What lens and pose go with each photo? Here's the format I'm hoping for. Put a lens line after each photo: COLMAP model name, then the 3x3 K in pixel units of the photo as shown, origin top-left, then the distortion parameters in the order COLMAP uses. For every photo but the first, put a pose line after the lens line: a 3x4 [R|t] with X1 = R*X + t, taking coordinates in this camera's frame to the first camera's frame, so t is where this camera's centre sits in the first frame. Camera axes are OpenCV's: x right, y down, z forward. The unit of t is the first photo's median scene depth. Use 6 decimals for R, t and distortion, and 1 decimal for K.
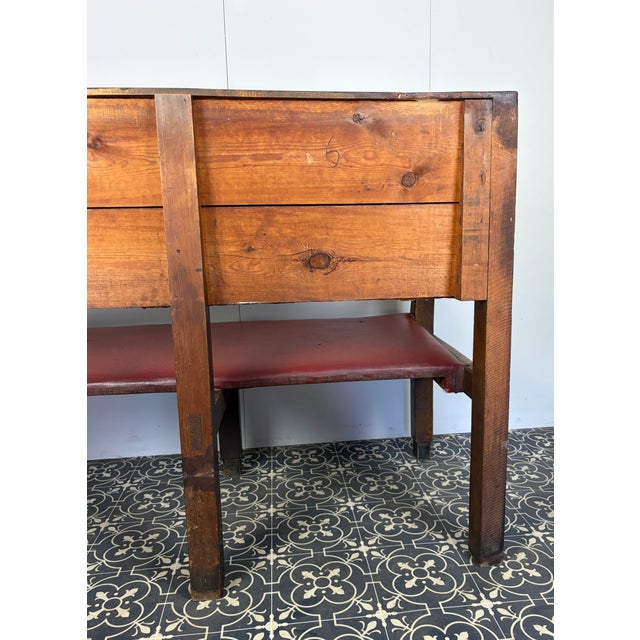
lens RADIAL K [[540.9, 0, 345.9], [0, 540.9, 320.6], [0, 0, 1]] dist [0.001782, 0.005163]
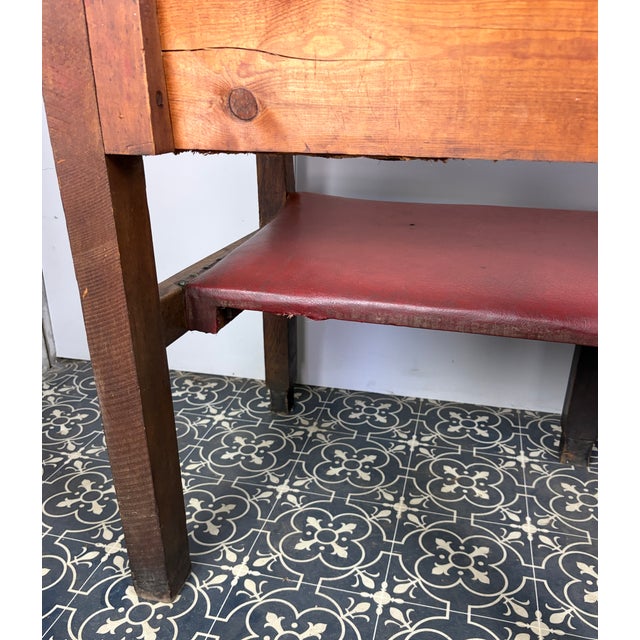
lens RADIAL K [[599.4, 0, 321.8], [0, 599.4, 371.6], [0, 0, 1]] dist [0.041562, -0.063283]
pose [[0.930712, 0.179982, -0.318404, -0.402418], [-0.089895, 0.956408, 0.277853, 0.020272], [0.354532, -0.229978, 0.906321, 0.400793]]
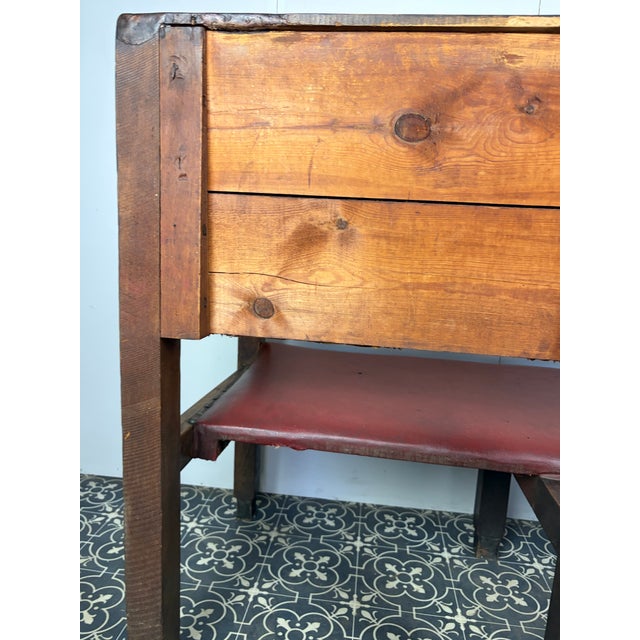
lens RADIAL K [[508.6, 0, 317.3], [0, 508.6, 327.7], [0, 0, 1]] dist [0.004178, -0.003342]
pose [[0.966773, 0.112123, -0.229734, -0.455247], [-0.114198, 0.993449, 0.004288, -0.032204], [0.228710, 0.022090, 0.973244, 0.302773]]
